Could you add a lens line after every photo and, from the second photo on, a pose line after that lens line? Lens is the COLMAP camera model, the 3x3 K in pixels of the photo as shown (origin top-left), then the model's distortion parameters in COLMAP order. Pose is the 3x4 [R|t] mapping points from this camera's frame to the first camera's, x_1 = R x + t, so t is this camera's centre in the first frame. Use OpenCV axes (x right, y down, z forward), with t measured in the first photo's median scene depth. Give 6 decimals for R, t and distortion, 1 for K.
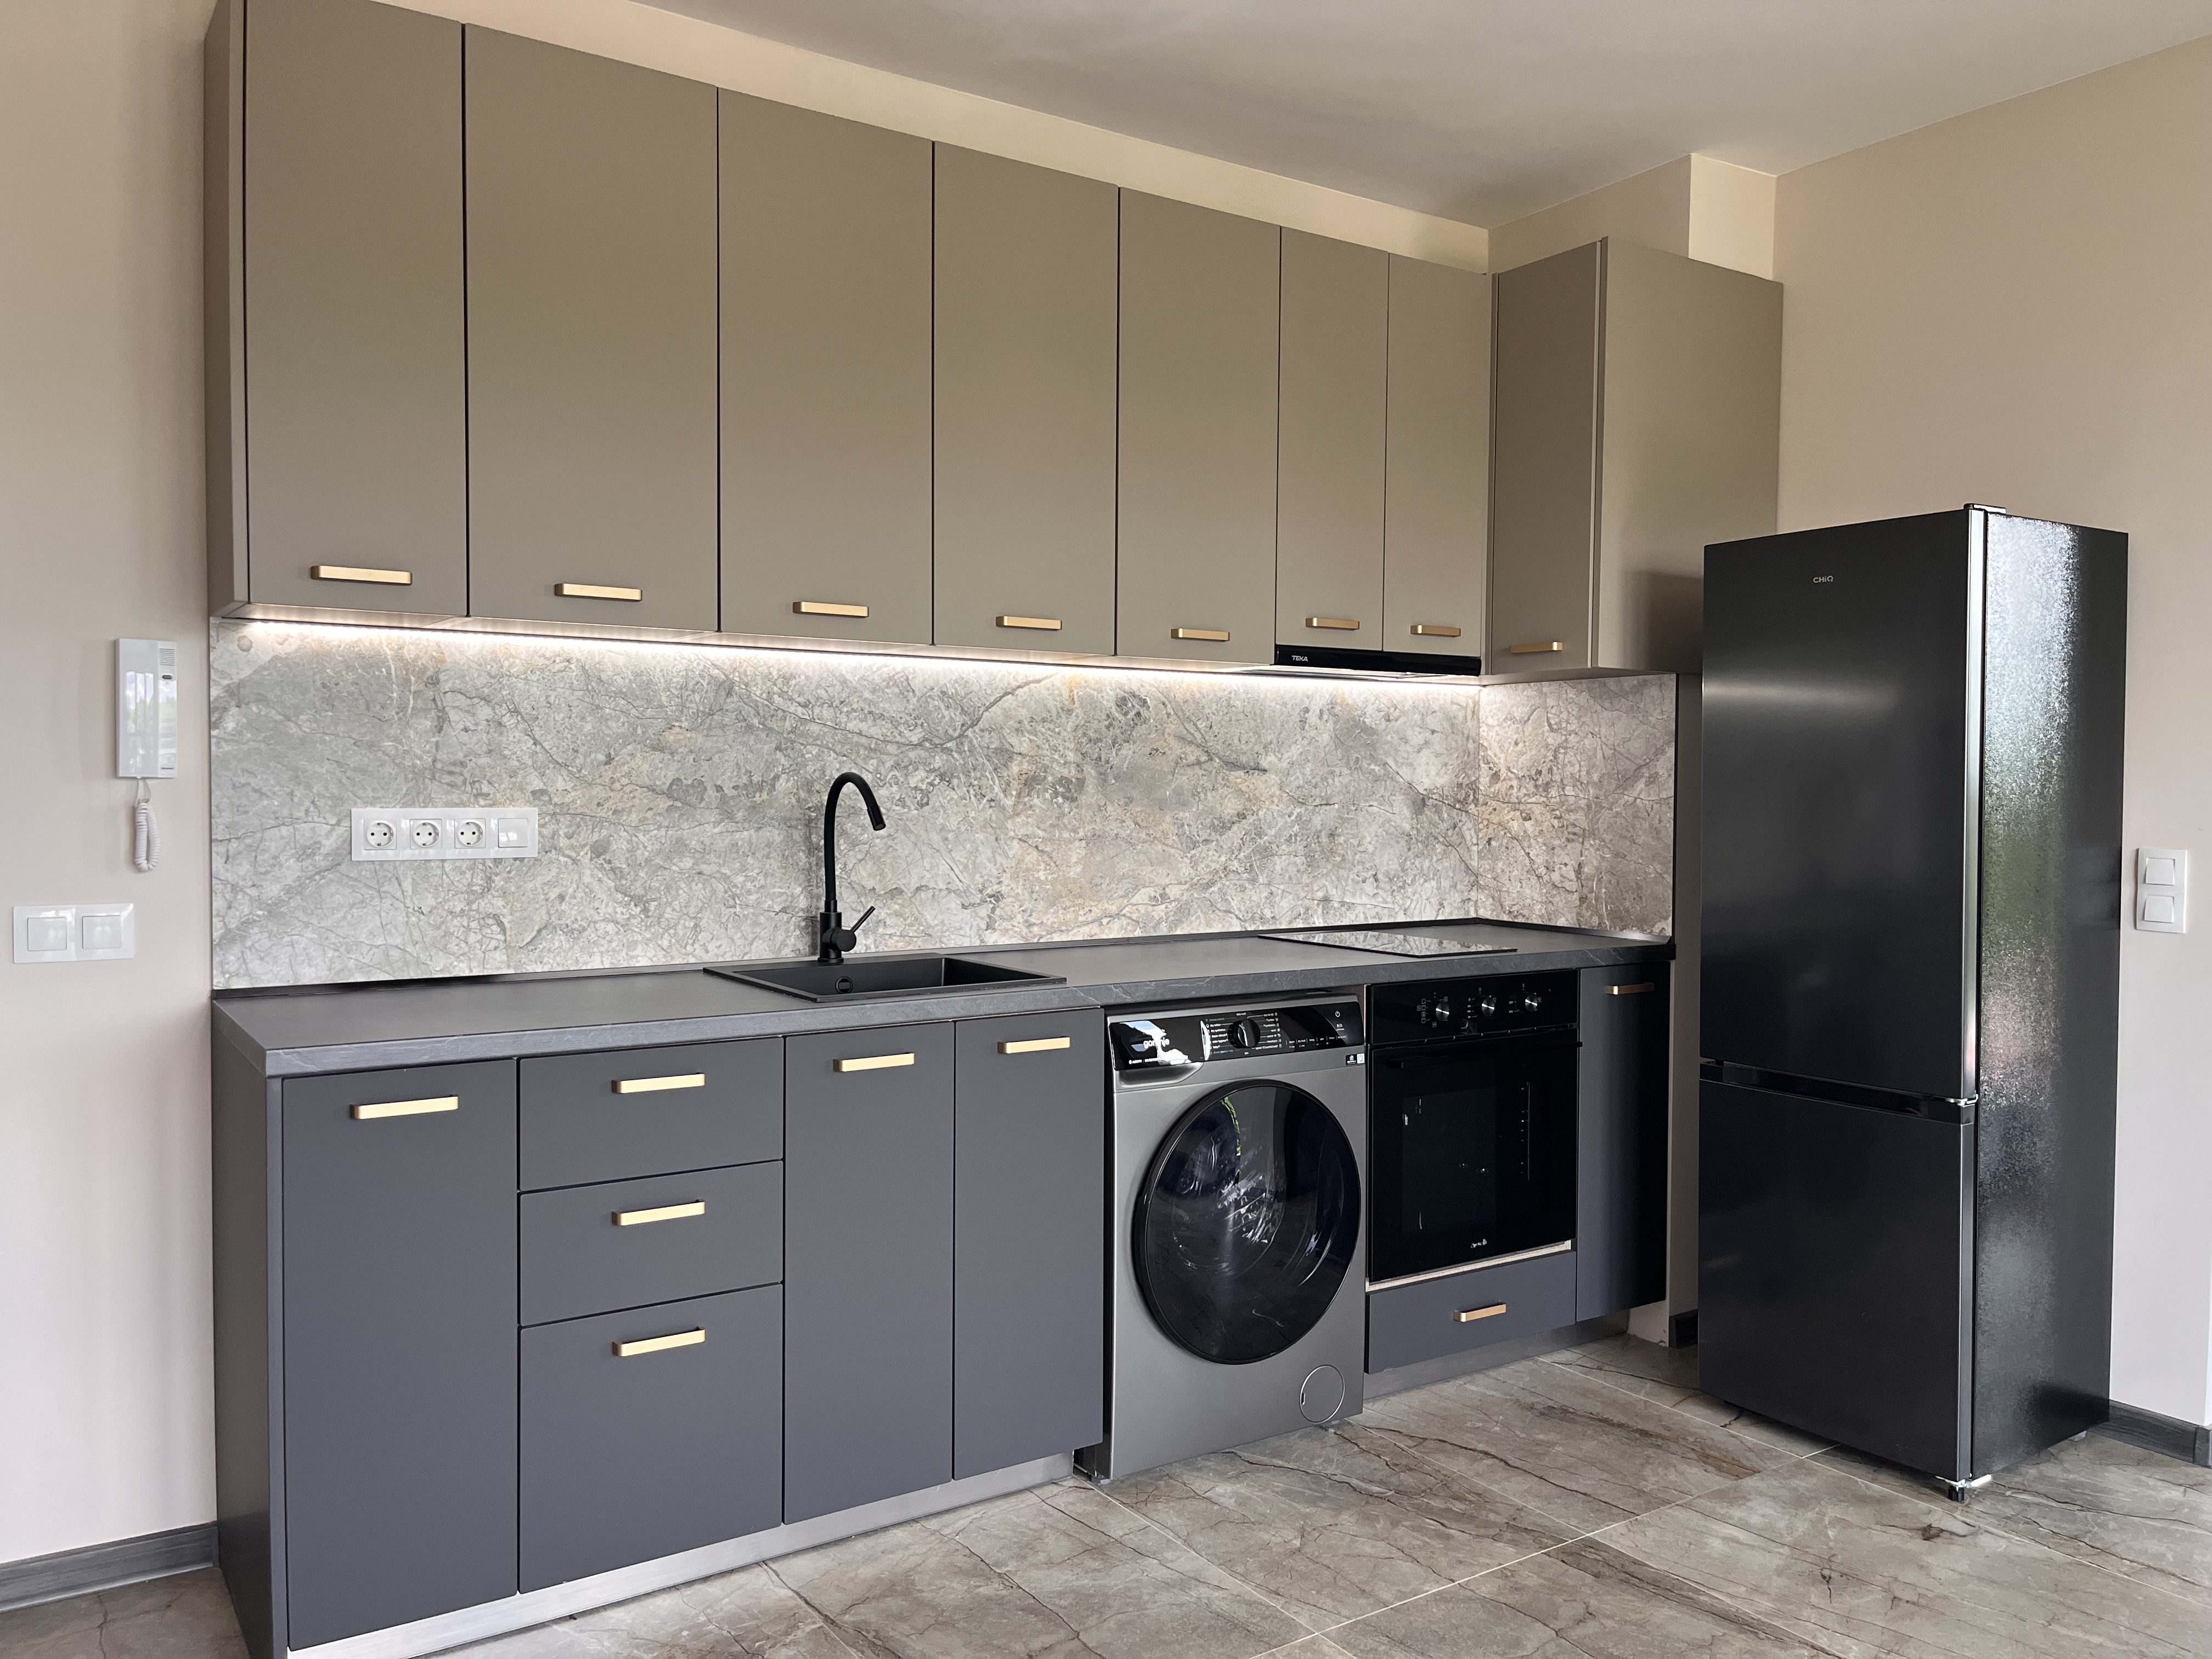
lens RADIAL K [[1687.6, 0, 1099.1], [0, 1687.6, 836.3], [0, 0, 1]] dist [0.064501, -0.089737]
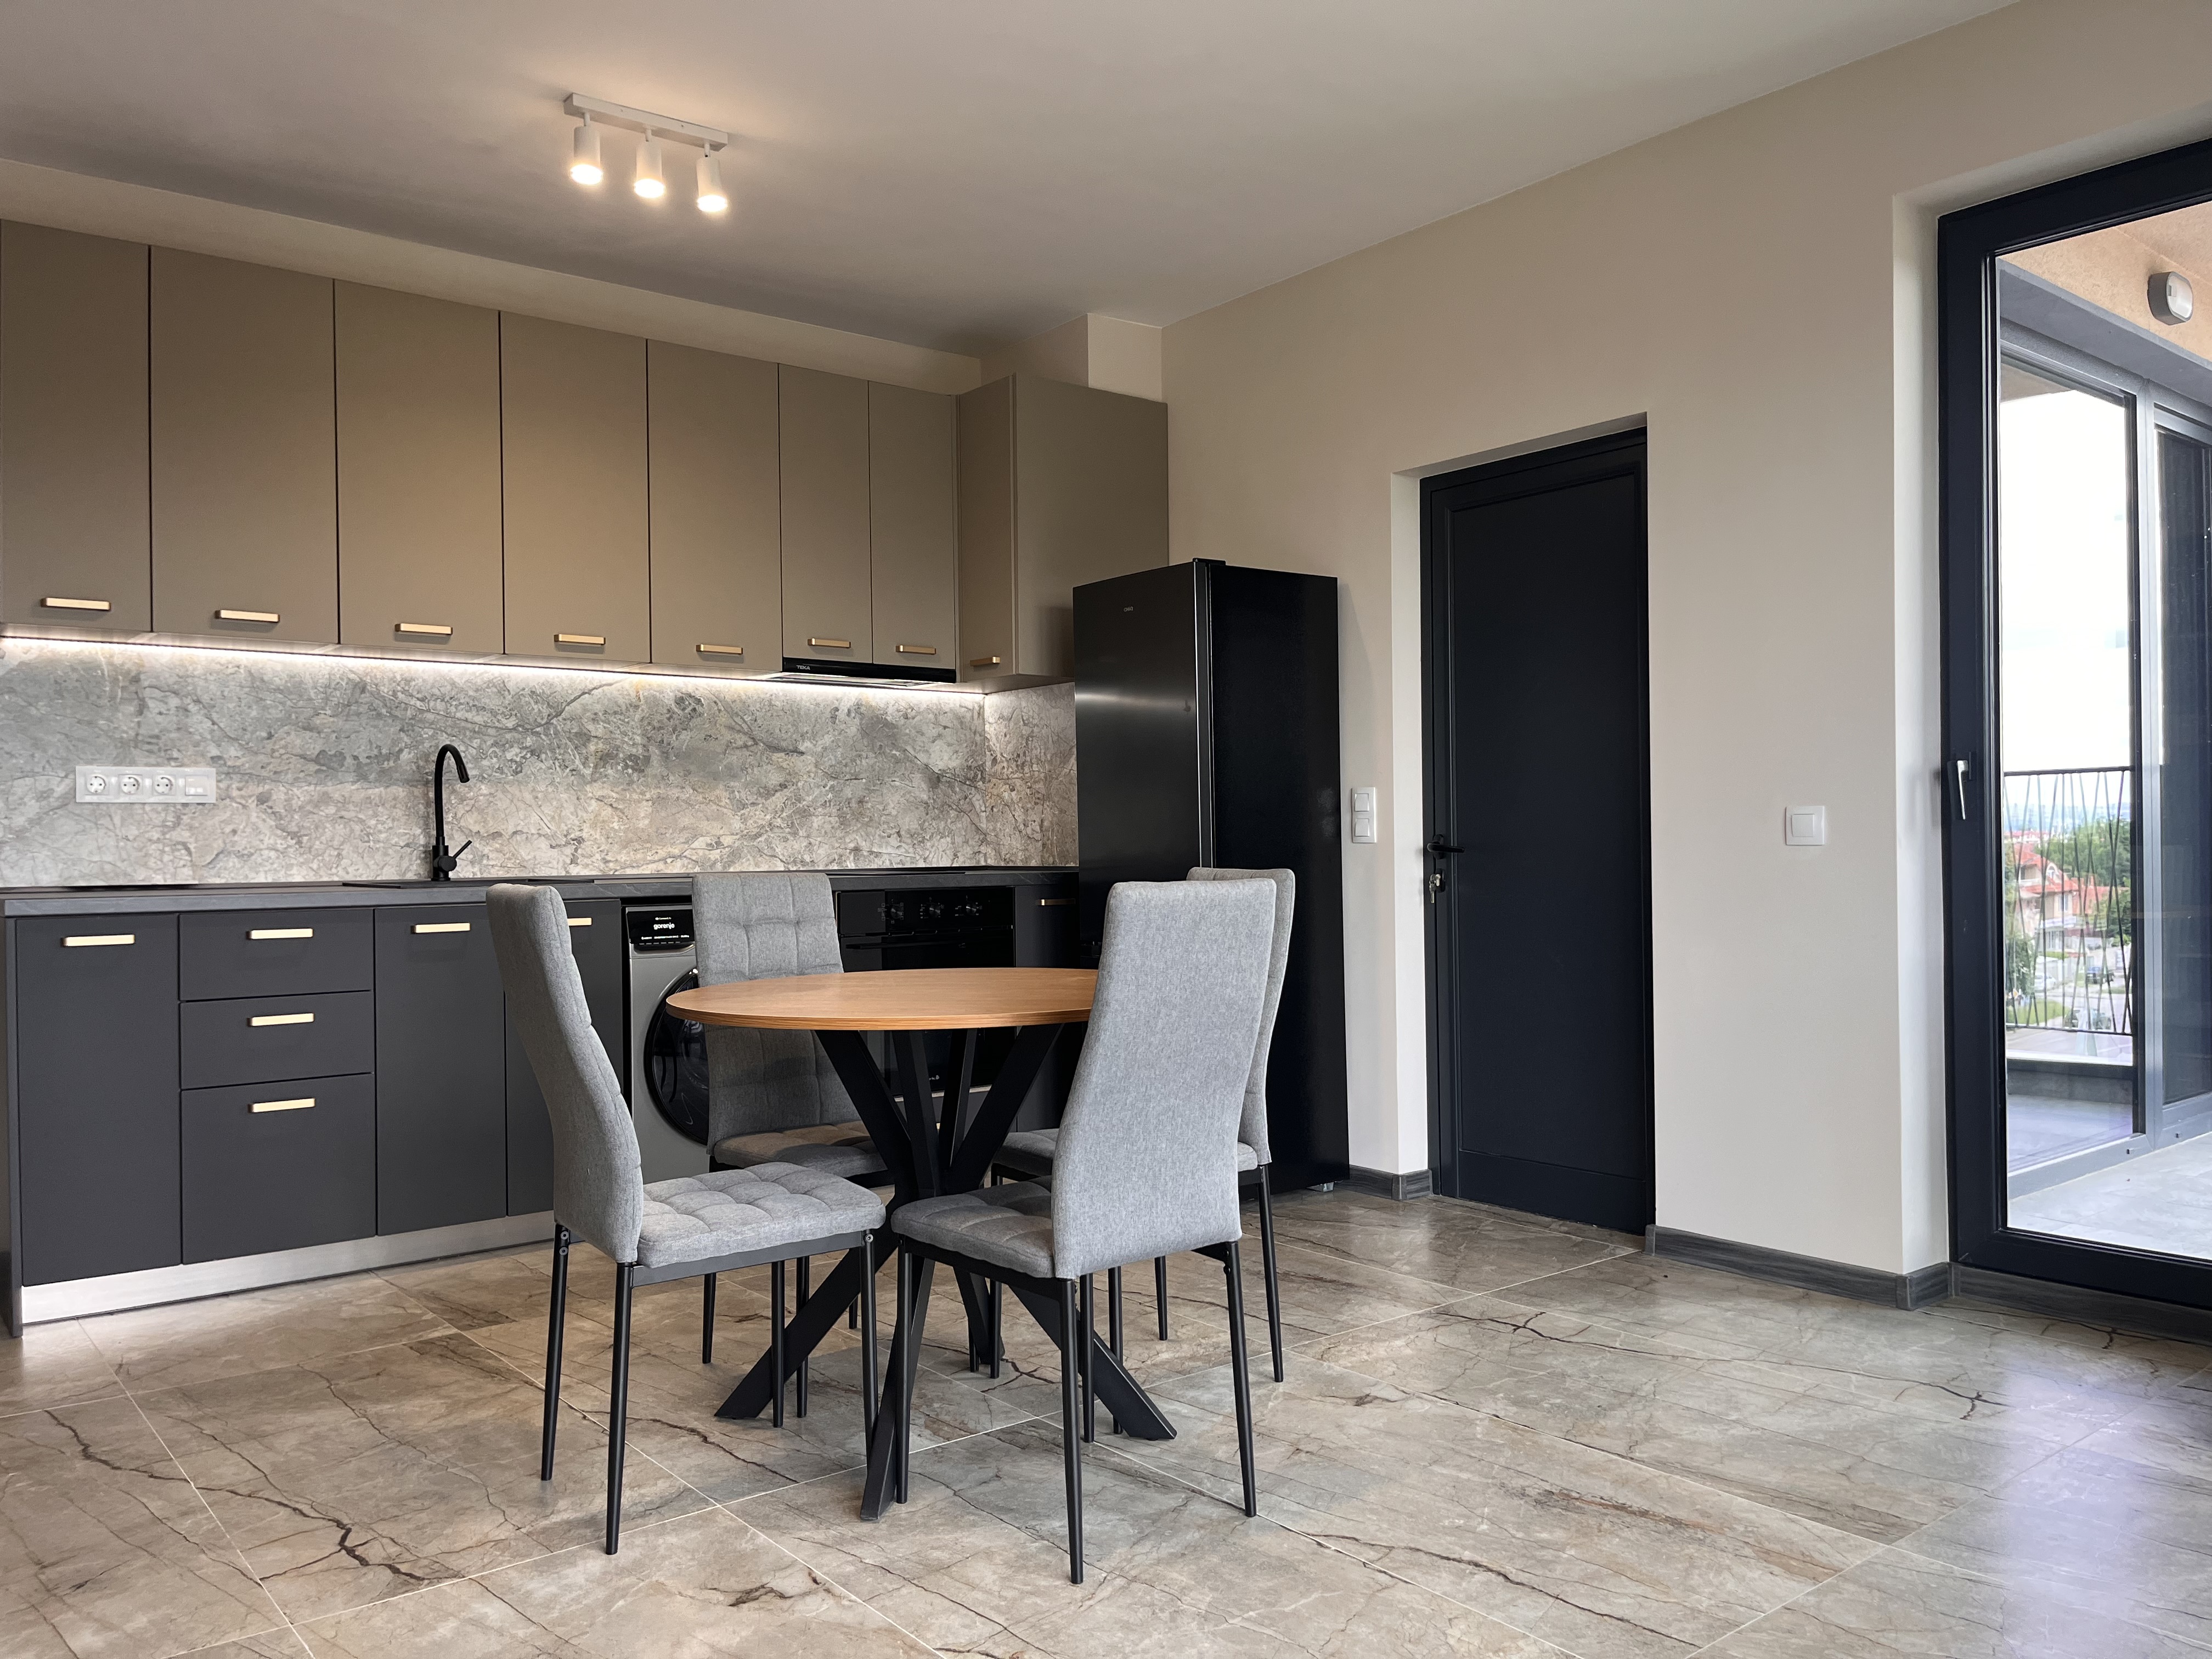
lens RADIAL K [[1687.6, 0, 1102.0], [0, 1687.6, 850.9], [0, 0, 1]] dist [0.064501, -0.089737]
pose [[0.996646, -0.017834, 0.079863, 0.250020], [0.020021, 0.999444, -0.026669, 0.088555], [-0.079343, 0.028178, 0.996449, -0.411266]]
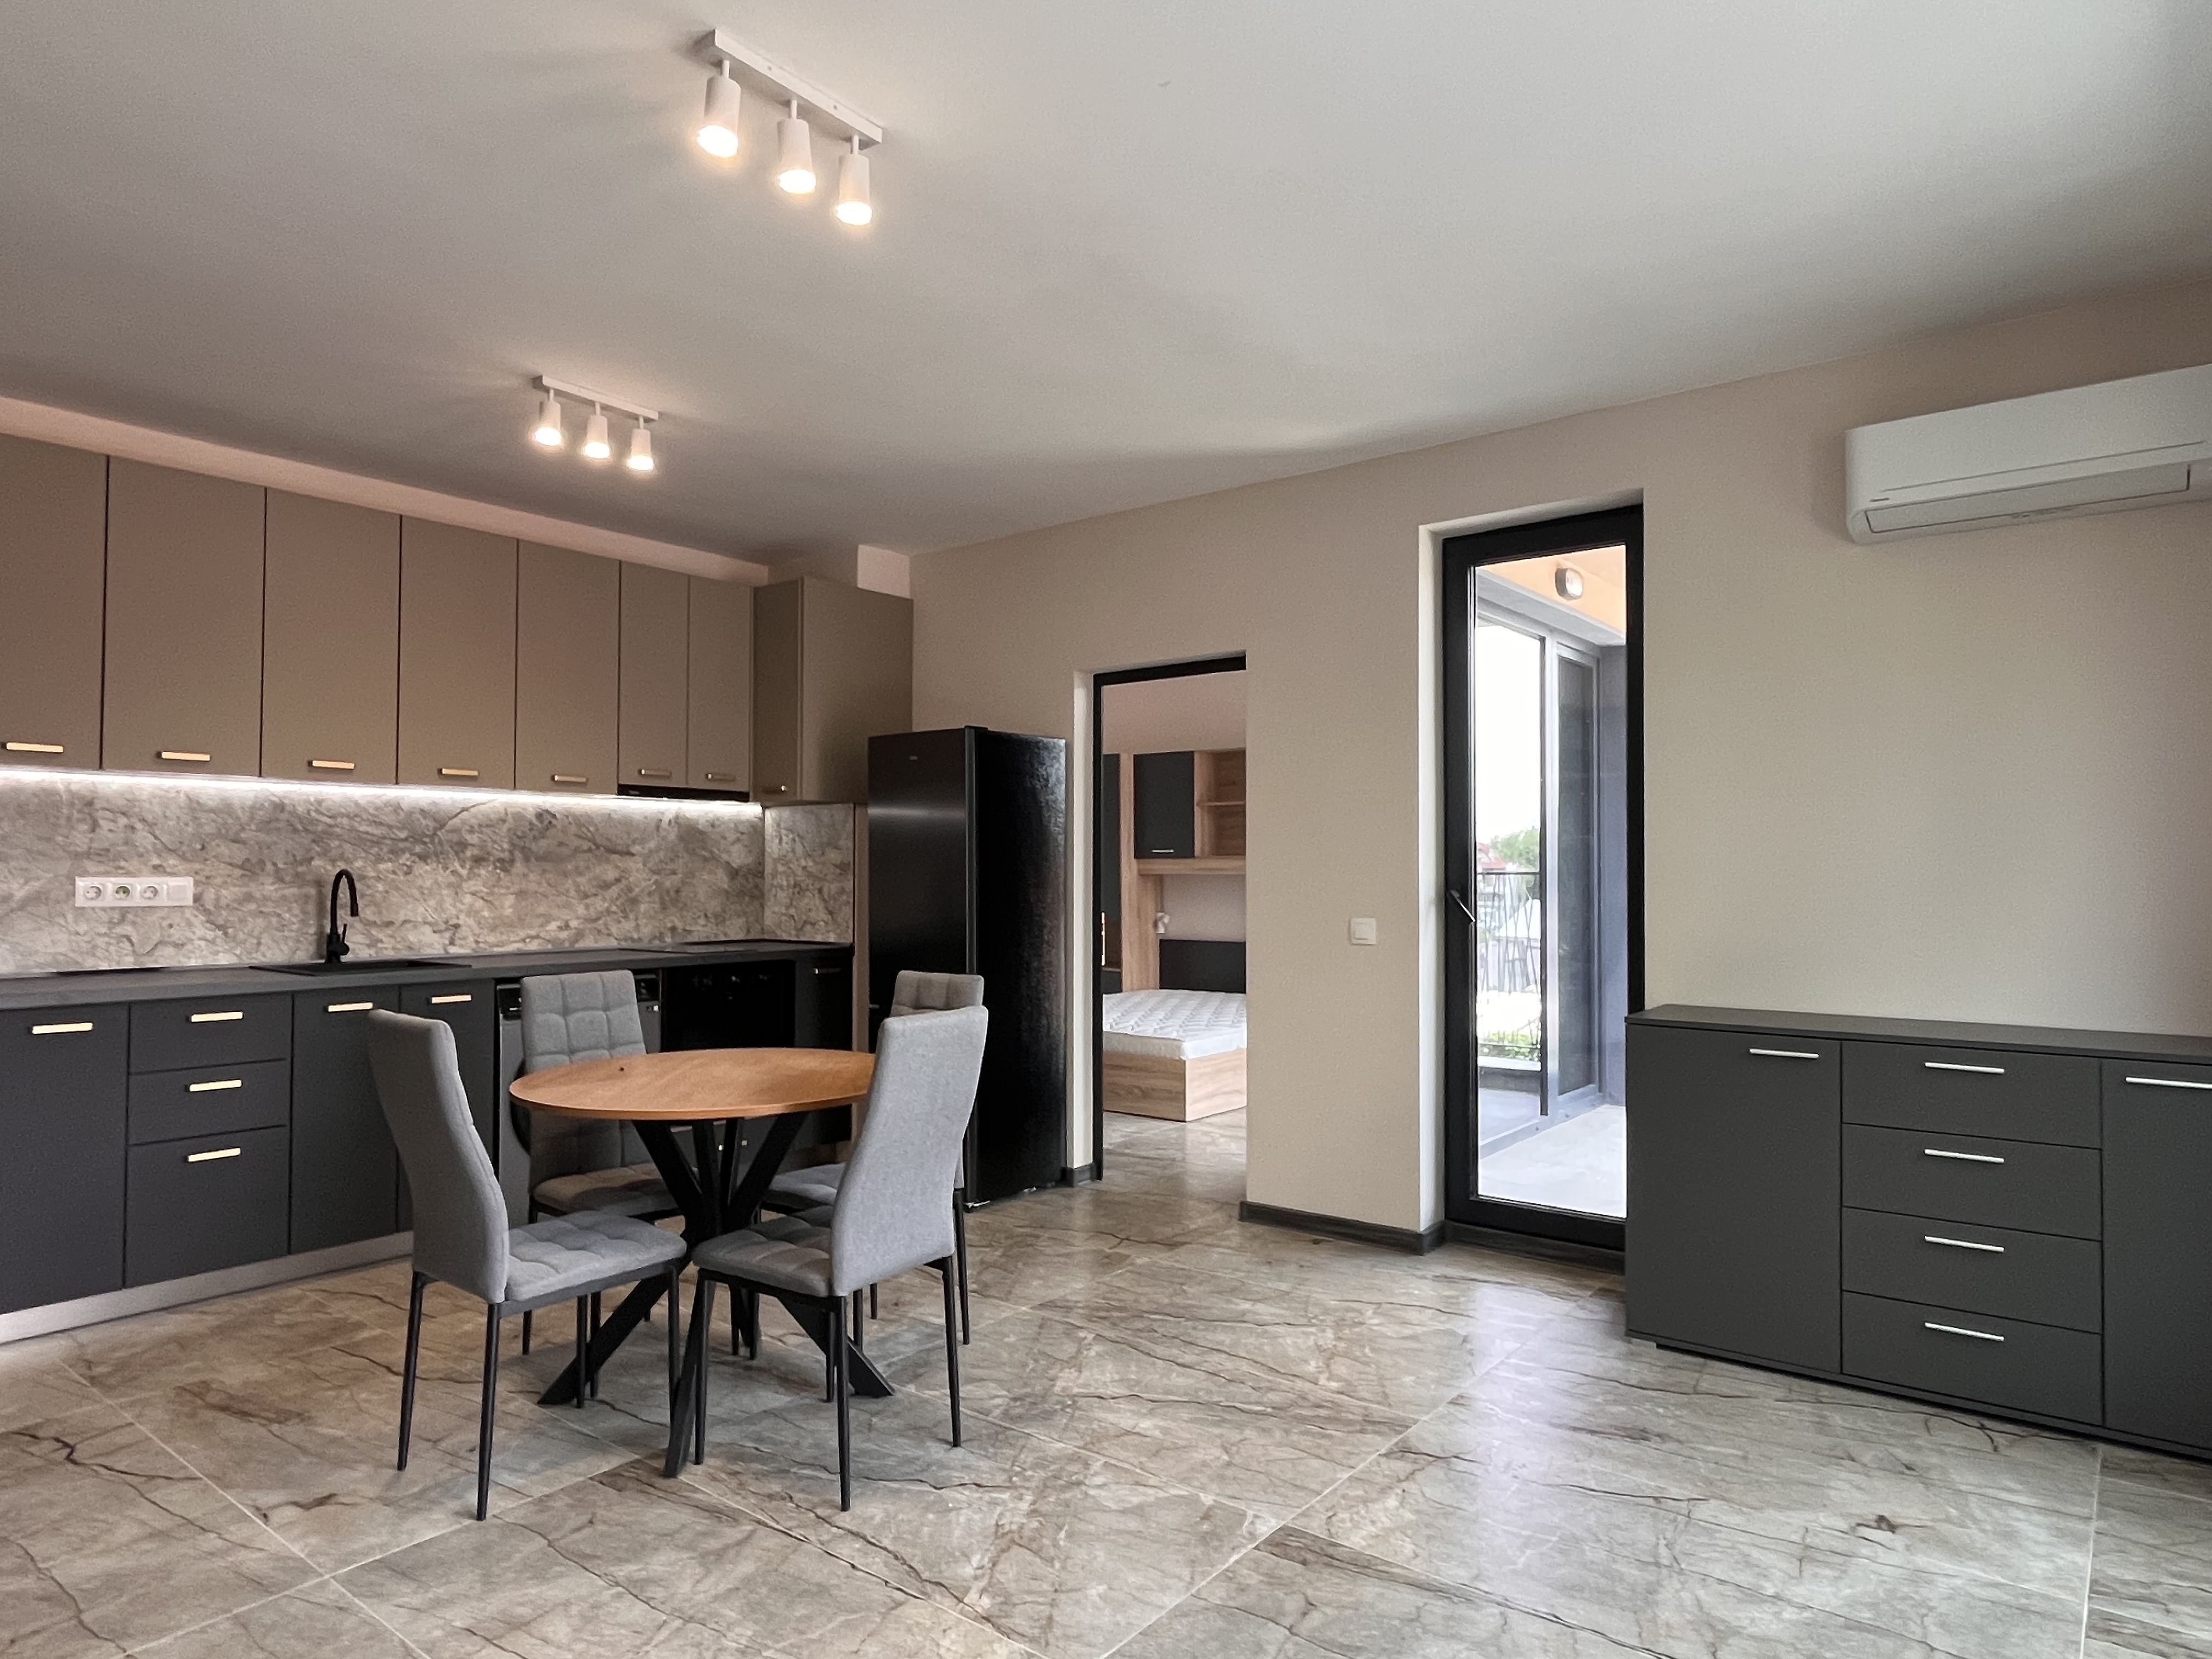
lens RADIAL K [[1293.7, 0, 1091.3], [0, 1293.7, 839.4], [0, 0, 1]] dist [-0.006820, -0.001316]
pose [[0.954495, 0.002235, 0.298218, 0.166634], [0.014635, 0.998416, -0.054325, 0.027958], [-0.297867, 0.056218, 0.952950, -0.478438]]
